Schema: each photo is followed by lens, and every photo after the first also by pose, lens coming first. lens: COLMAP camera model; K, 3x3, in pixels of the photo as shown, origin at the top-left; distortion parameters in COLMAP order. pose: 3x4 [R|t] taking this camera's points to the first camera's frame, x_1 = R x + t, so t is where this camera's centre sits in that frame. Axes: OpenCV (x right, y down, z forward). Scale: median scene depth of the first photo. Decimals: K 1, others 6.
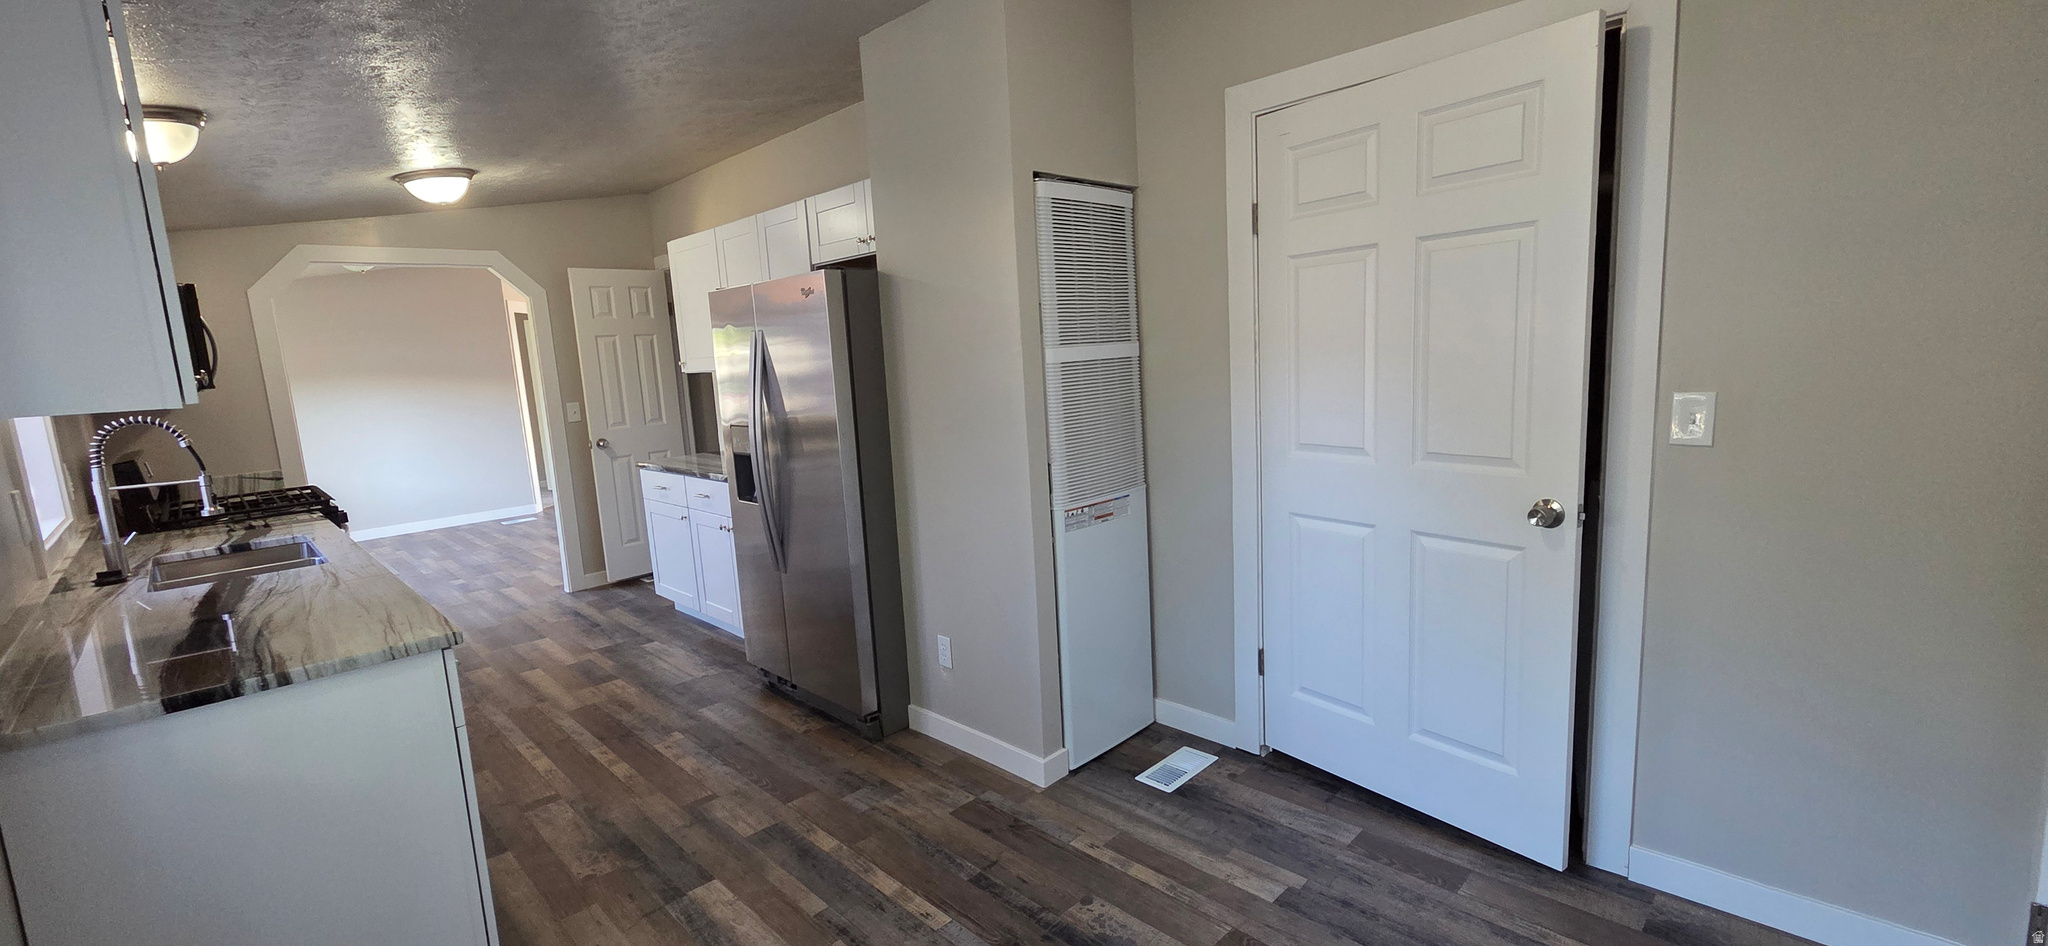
lens RADIAL K [[841.6, 0, 1018.0], [0, 841.6, 477.9], [0, 0, 1]] dist [0.003095, -0.000070]
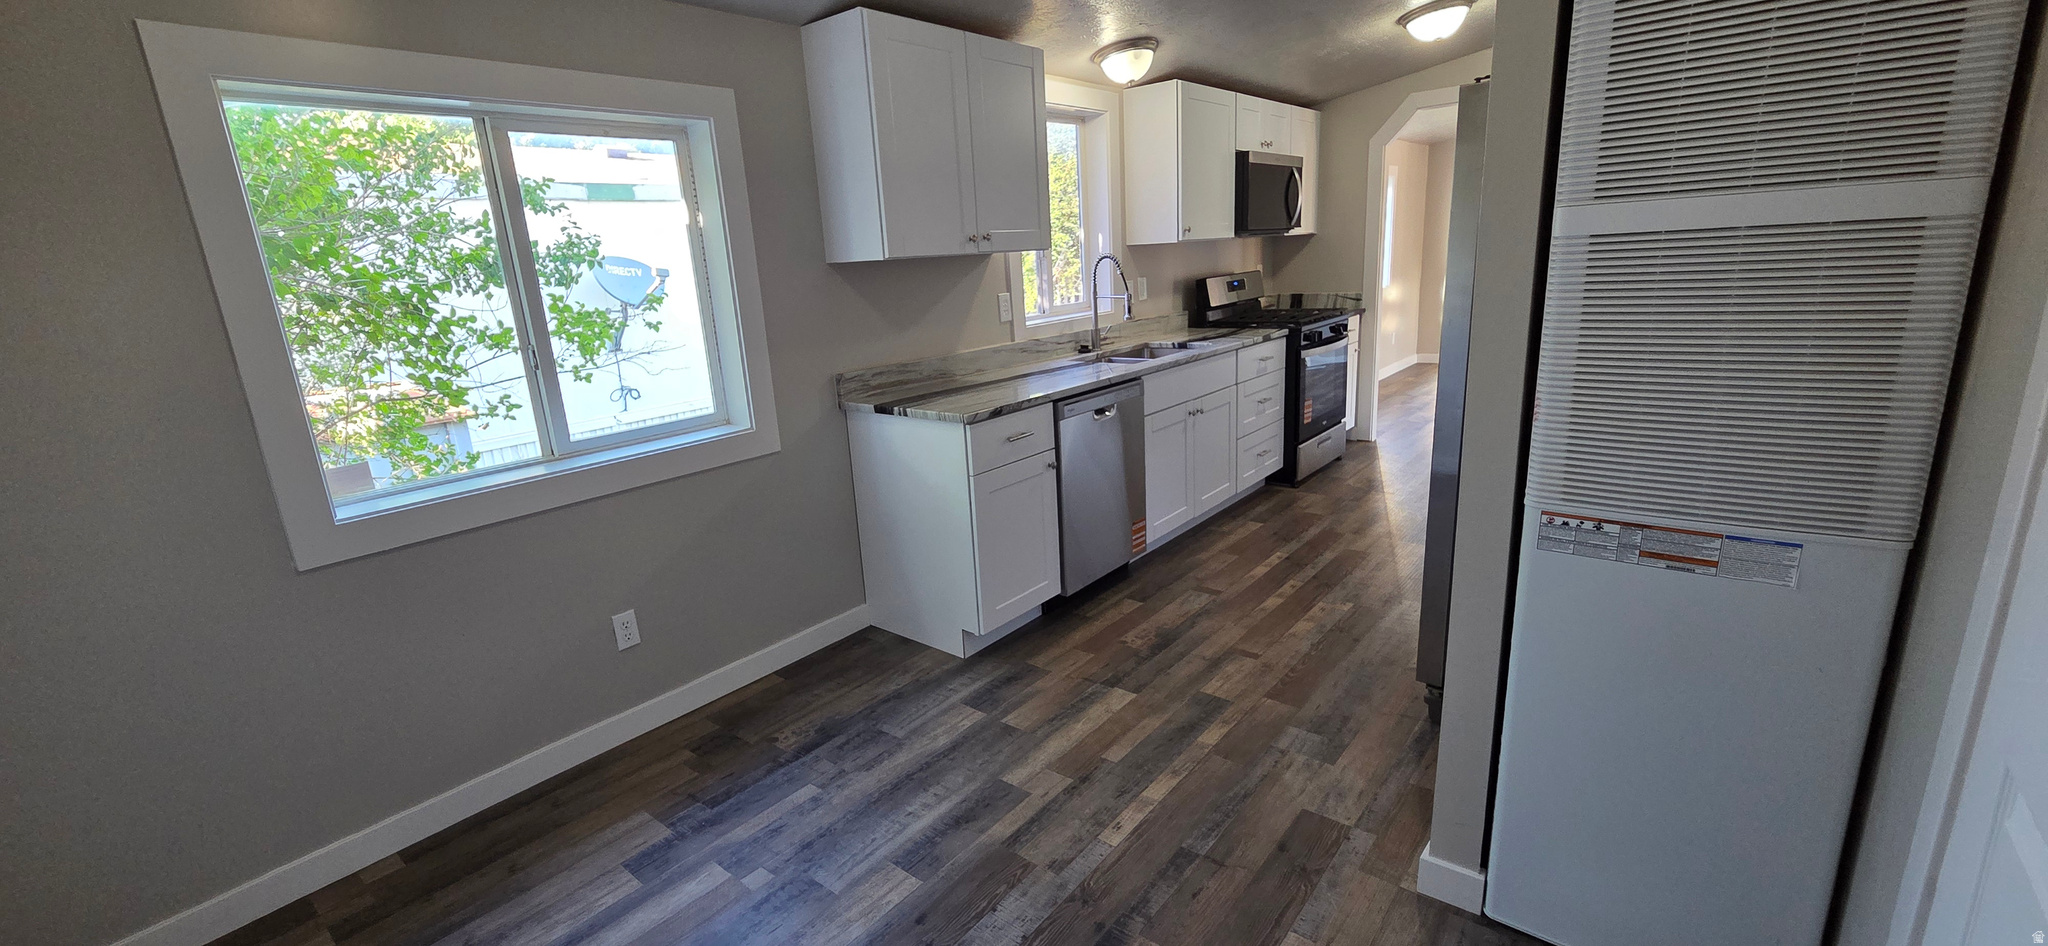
lens RADIAL K [[841.6, 0, 1025.8], [0, 841.6, 482.4], [0, 0, 1]] dist [0.003095, -0.000070]
pose [[0.103876, 0.311186, -0.944655, 0.564817], [-0.097377, 0.948412, 0.301715, -0.119059], [0.989812, 0.060647, 0.128819, 0.621171]]
